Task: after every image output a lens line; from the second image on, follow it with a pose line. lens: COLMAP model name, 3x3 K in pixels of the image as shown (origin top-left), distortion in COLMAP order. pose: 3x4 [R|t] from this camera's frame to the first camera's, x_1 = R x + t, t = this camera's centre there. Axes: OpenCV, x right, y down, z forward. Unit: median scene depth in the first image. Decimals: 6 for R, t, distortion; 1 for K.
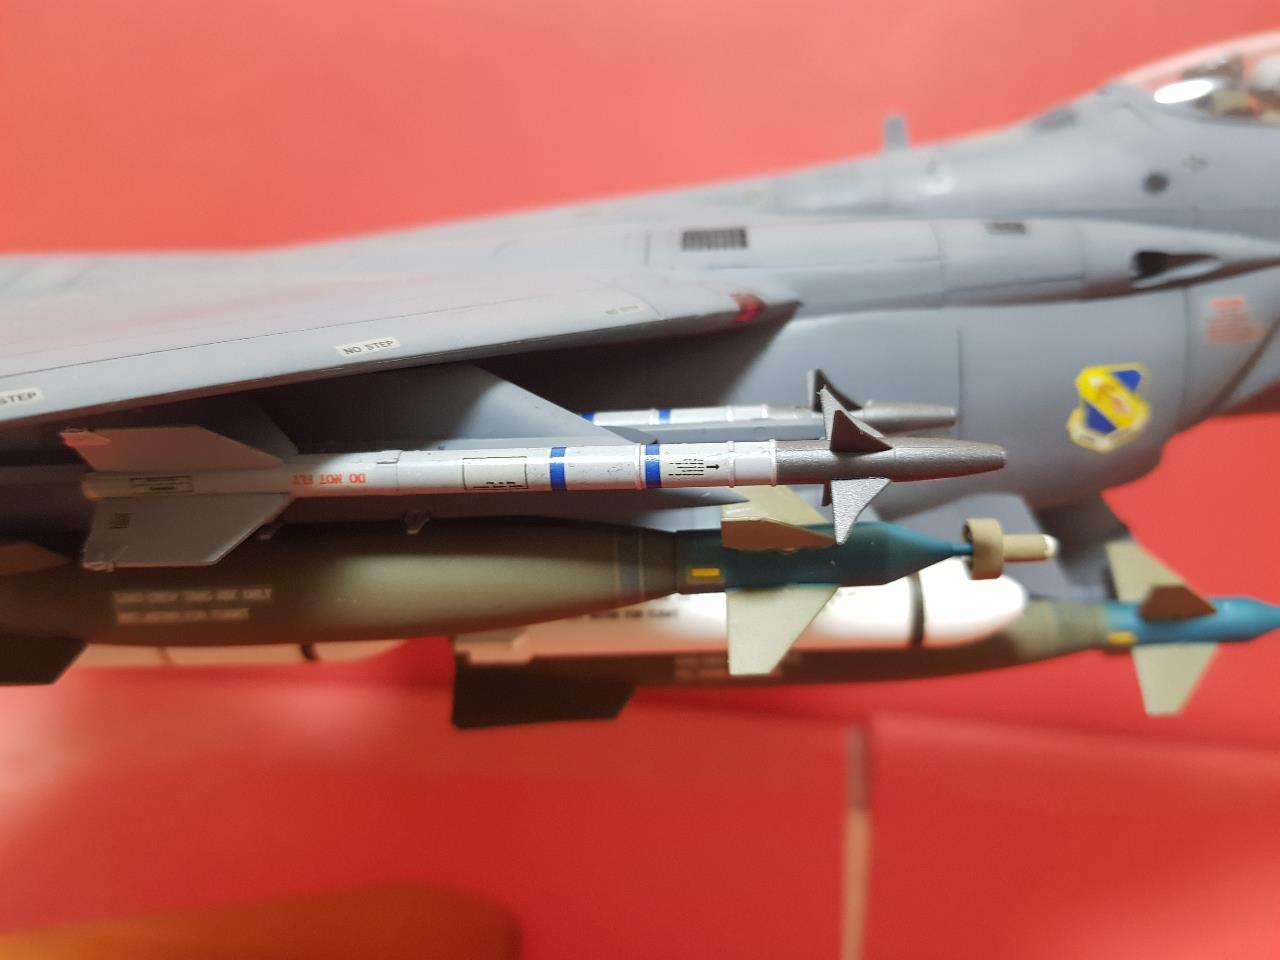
lens RADIAL K [[1027.8, 0, 584.2], [0, 1027.8, 478.8], [0, 0, 1]] dist [0.030736, -0.117040]
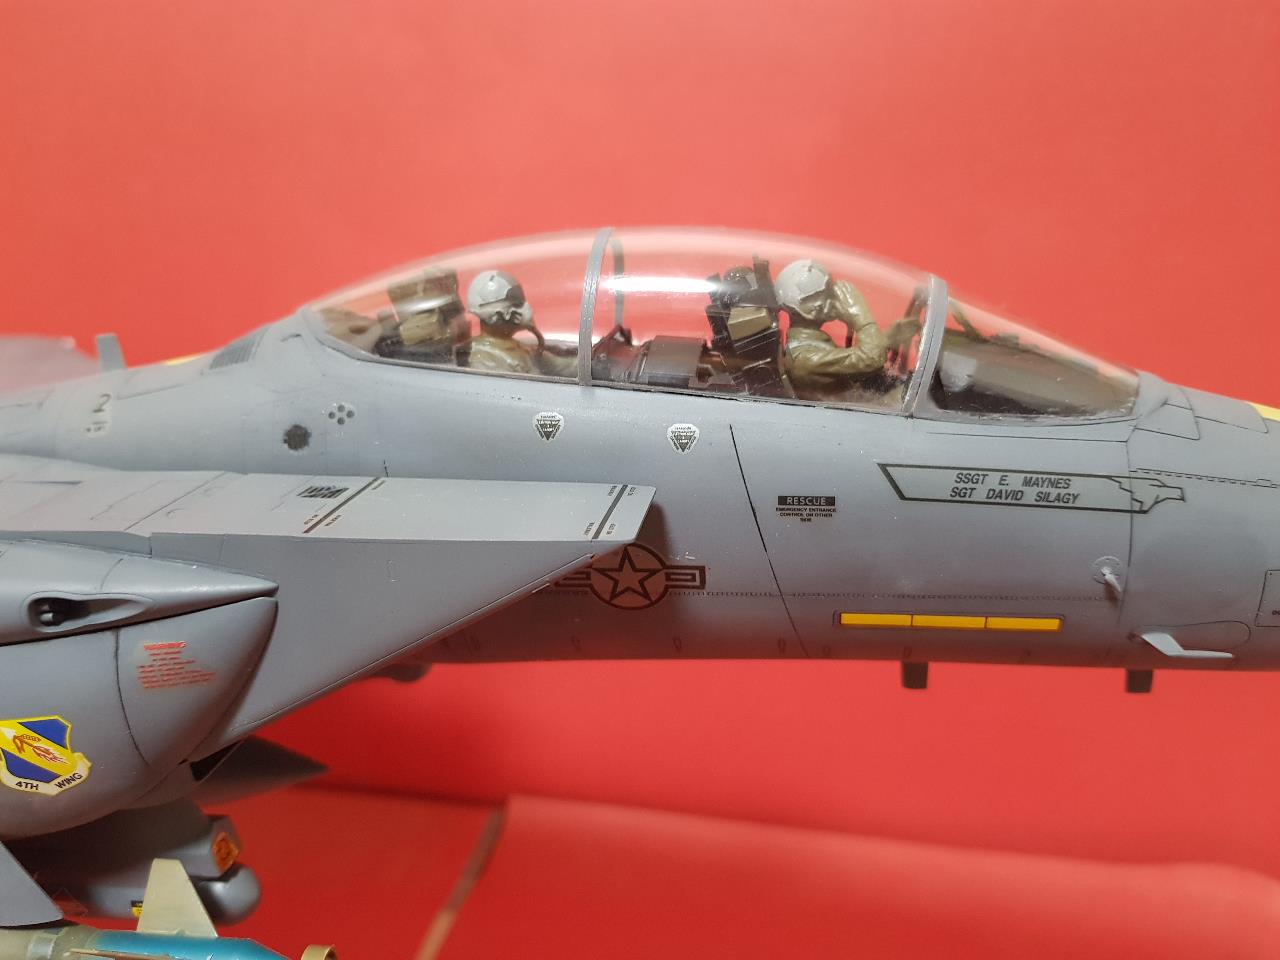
lens RADIAL K [[1027.8, 0, 618.3], [0, 1027.8, 491.9], [0, 0, 1]] dist [0.030736, -0.117040]
pose [[0.996013, 0.021210, -0.086654, 1.269260], [-0.014394, 0.996808, 0.078533, -0.443126], [0.088043, -0.076973, 0.993138, 0.179103]]
